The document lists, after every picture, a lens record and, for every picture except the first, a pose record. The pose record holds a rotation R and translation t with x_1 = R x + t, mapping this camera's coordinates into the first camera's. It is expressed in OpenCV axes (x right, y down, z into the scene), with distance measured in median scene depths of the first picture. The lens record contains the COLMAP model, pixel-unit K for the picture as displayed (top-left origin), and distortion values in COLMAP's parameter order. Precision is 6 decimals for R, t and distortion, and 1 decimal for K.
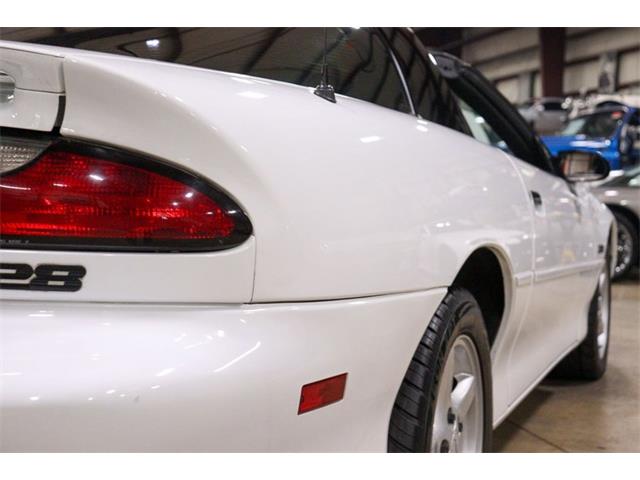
lens RADIAL K [[1003.3, 0, 320.0], [0, 1003.3, 240.0], [0, 0, 1]] dist [-0.000840, 0.805985]
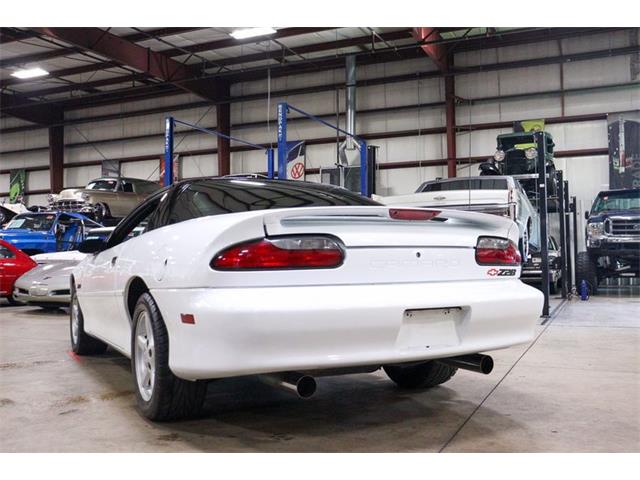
lens RADIAL K [[646.7, 0, 337.3], [0, 646.7, 239.7], [0, 0, 1]] dist [-0.096647, 0.151682]
pose [[0.619672, 0.002419, 0.784857, -1.399797], [0.064356, 0.996471, -0.053883, -0.000671], [-0.782218, 0.083901, 0.617329, -0.051819]]
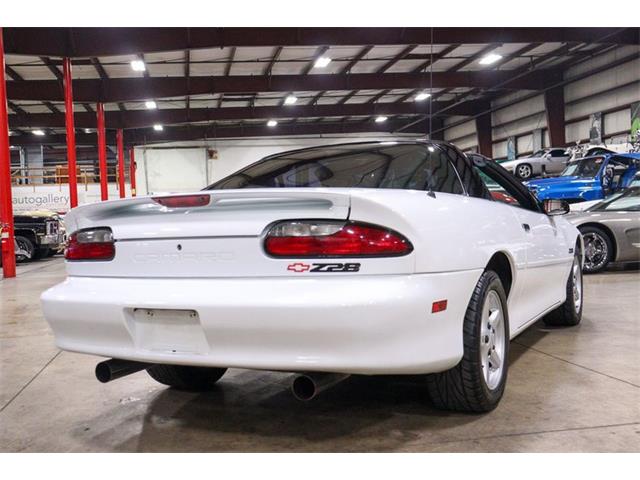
lens RADIAL K [[741.6, 0, 332.9], [0, 741.6, 238.9], [0, 0, 1]] dist [-0.006682, 0.065319]
pose [[0.995414, -0.053071, -0.079594, -0.066025], [0.050913, 0.998285, -0.028911, 0.006667], [0.080992, 0.024726, 0.996408, -0.599821]]
